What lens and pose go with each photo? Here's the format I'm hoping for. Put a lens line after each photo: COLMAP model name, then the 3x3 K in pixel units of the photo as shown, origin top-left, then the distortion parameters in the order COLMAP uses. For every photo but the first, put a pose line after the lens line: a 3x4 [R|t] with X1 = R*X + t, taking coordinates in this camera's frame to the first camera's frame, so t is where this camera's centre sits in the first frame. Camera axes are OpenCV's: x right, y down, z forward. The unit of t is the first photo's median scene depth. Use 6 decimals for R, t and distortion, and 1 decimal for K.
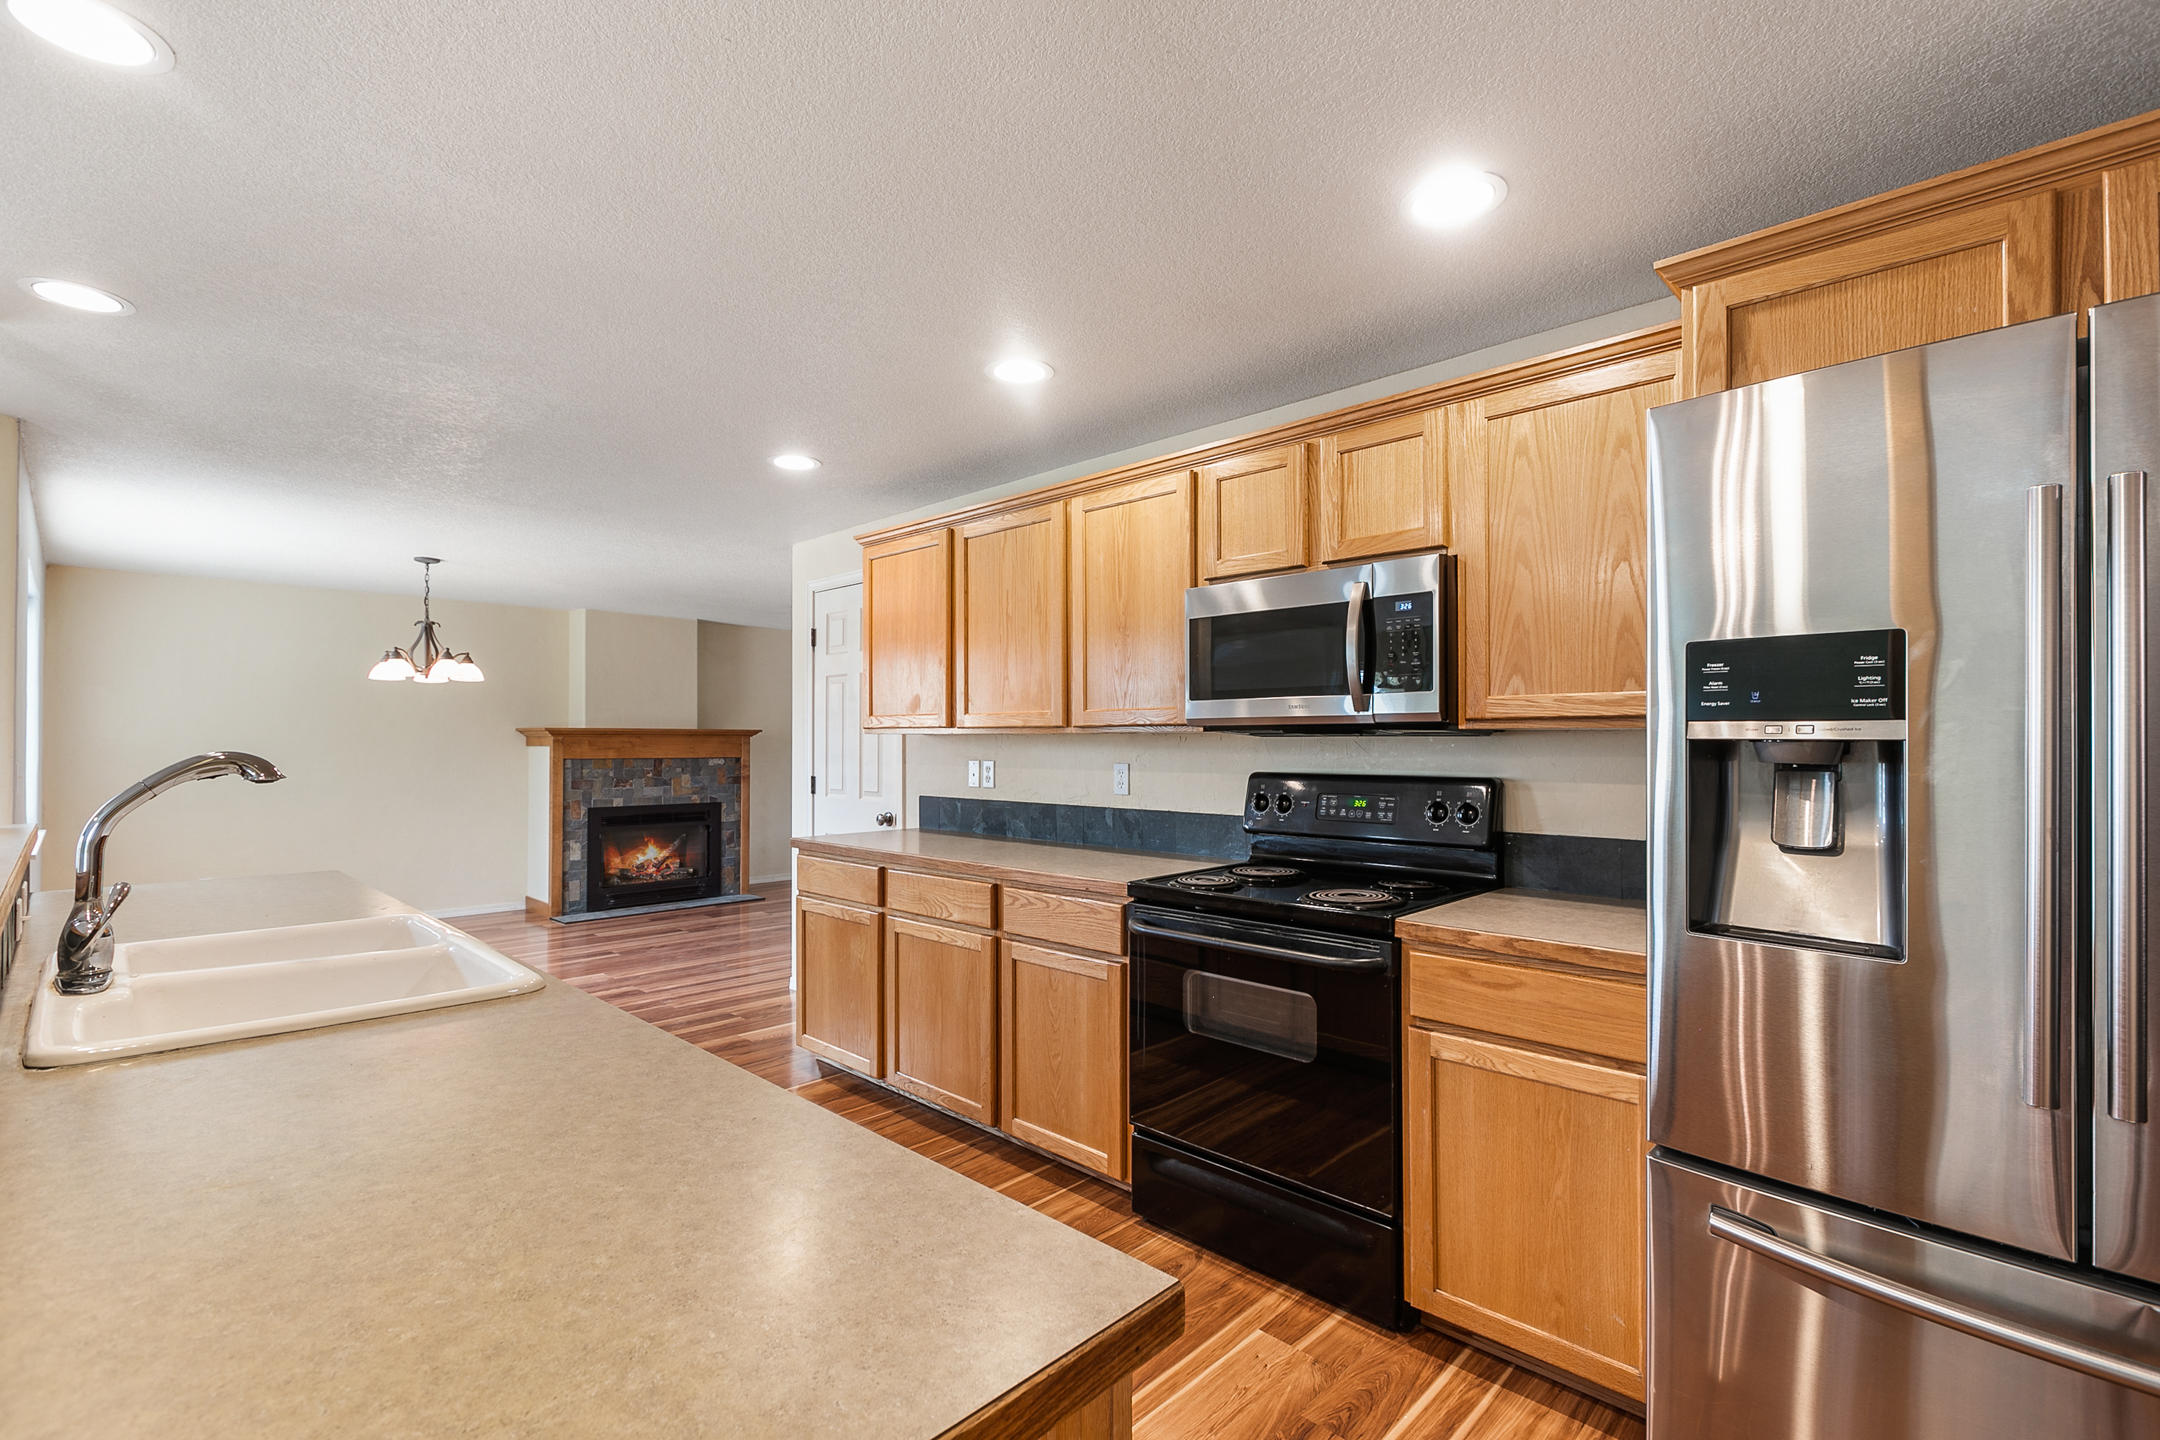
lens RADIAL K [[967.0, 0, 1061.4], [0, 967.0, 735.9], [0, 0, 1]] dist [-0.000327, -0.001071]
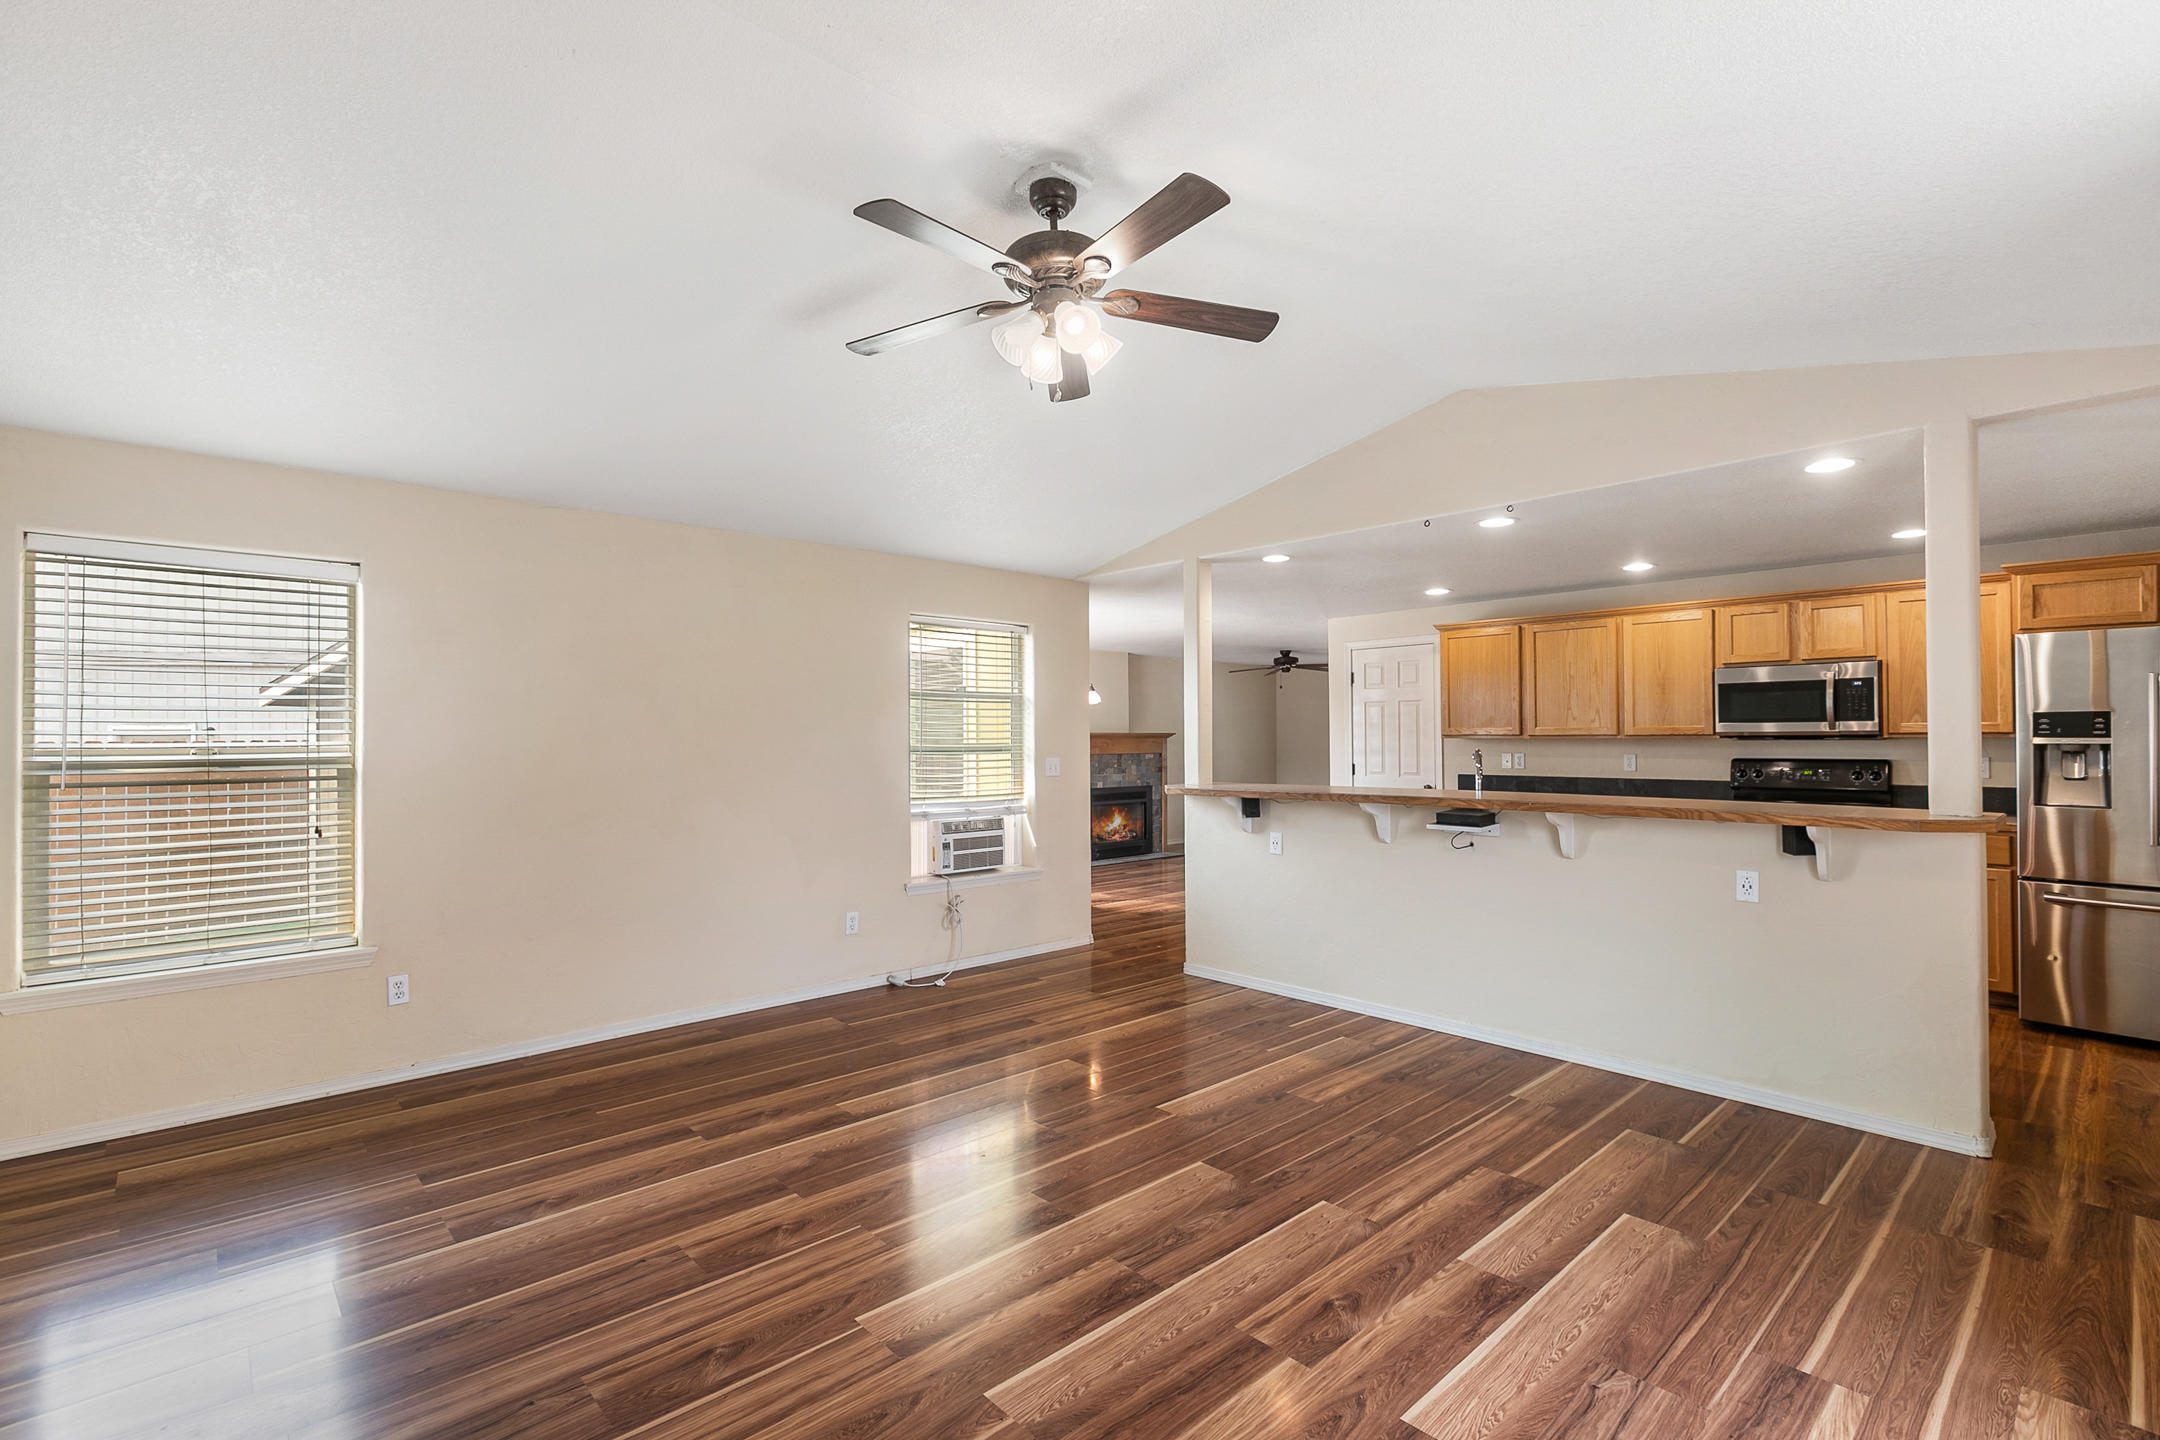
lens RADIAL K [[967.0, 0, 1068.0], [0, 967.0, 725.5], [0, 0, 1]] dist [-0.000327, -0.001071]
pose [[0.997985, -0.006085, -0.063164, -1.285982], [0.005670, 0.999961, -0.006754, -0.029134], [0.063203, 0.006382, 0.997980, -1.308803]]
